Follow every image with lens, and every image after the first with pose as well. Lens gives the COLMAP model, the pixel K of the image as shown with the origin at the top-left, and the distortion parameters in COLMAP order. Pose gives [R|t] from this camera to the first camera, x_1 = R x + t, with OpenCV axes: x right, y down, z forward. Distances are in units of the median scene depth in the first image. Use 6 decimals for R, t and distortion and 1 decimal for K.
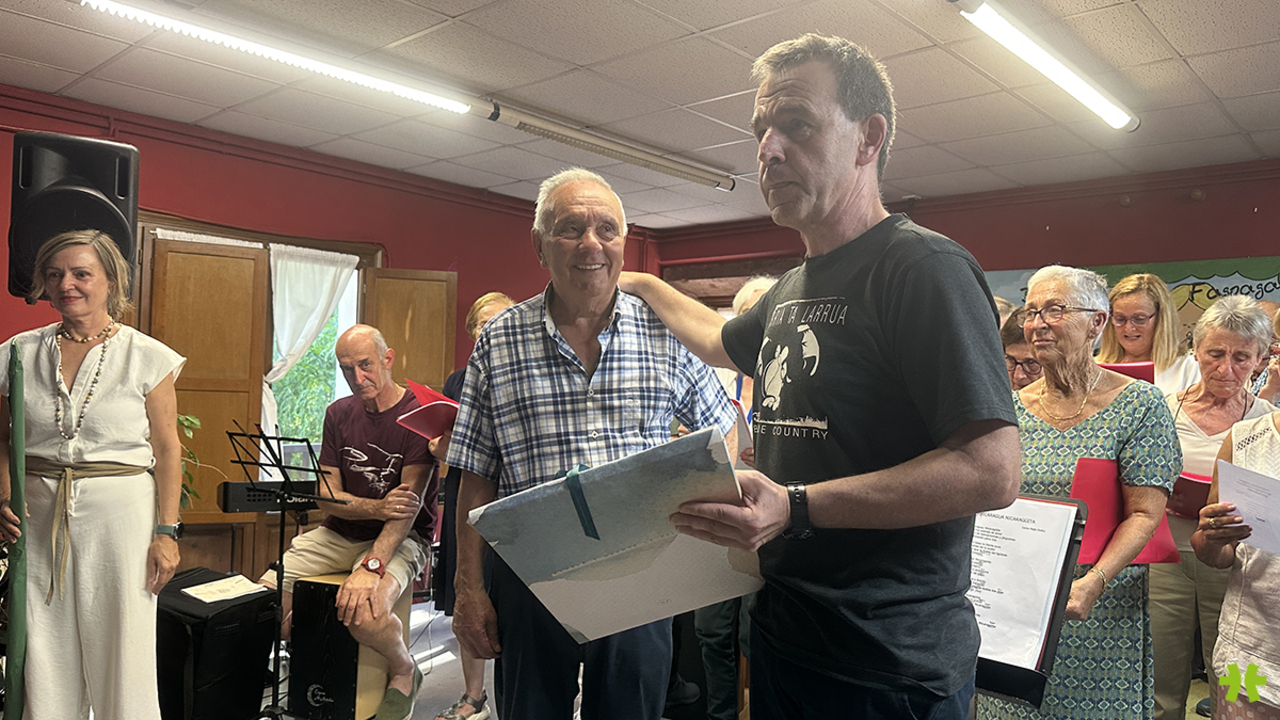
lens RADIAL K [[904.2, 0, 643.4], [0, 904.2, 386.5], [0, 0, 1]] dist [0.125466, -0.159423]
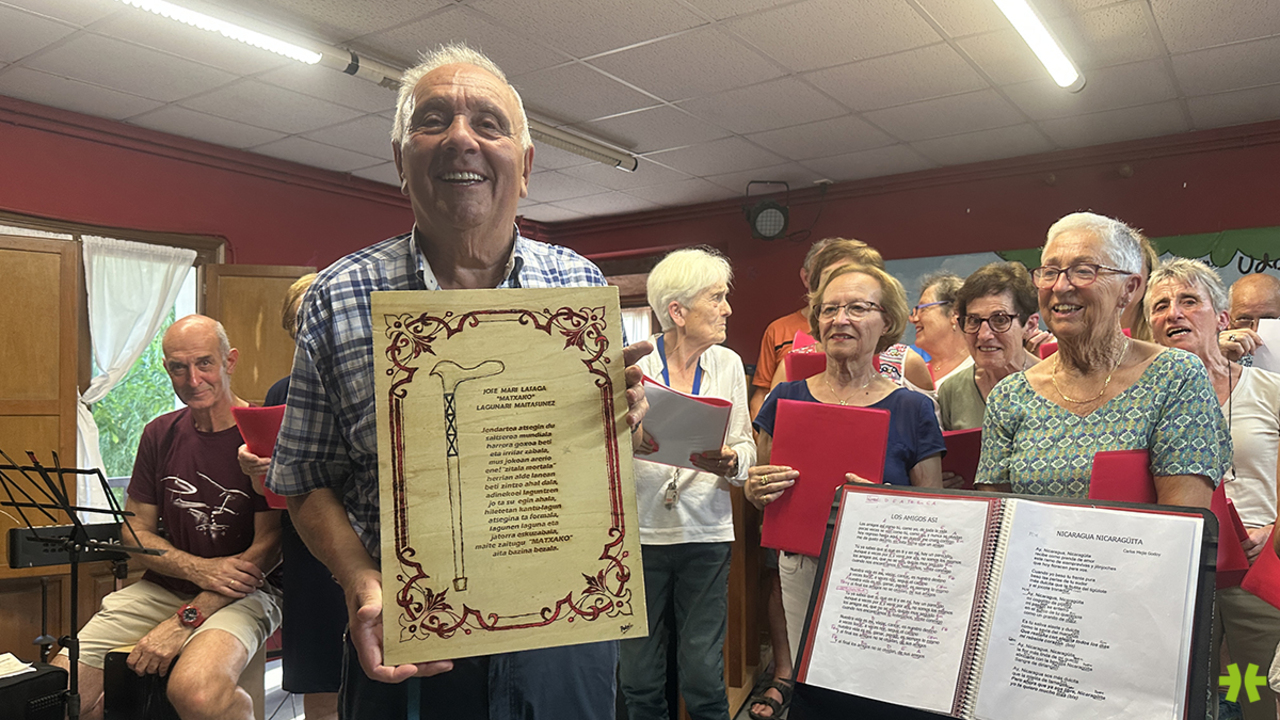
lens RADIAL K [[899.9, 0, 646.3], [0, 899.9, 407.8], [0, 0, 1]] dist [-0.000951, -0.003463]
pose [[0.991095, -0.035030, 0.128464, -0.014135], [0.034130, 0.999375, 0.009203, 0.010712], [-0.128706, -0.004737, 0.991672, 0.150991]]
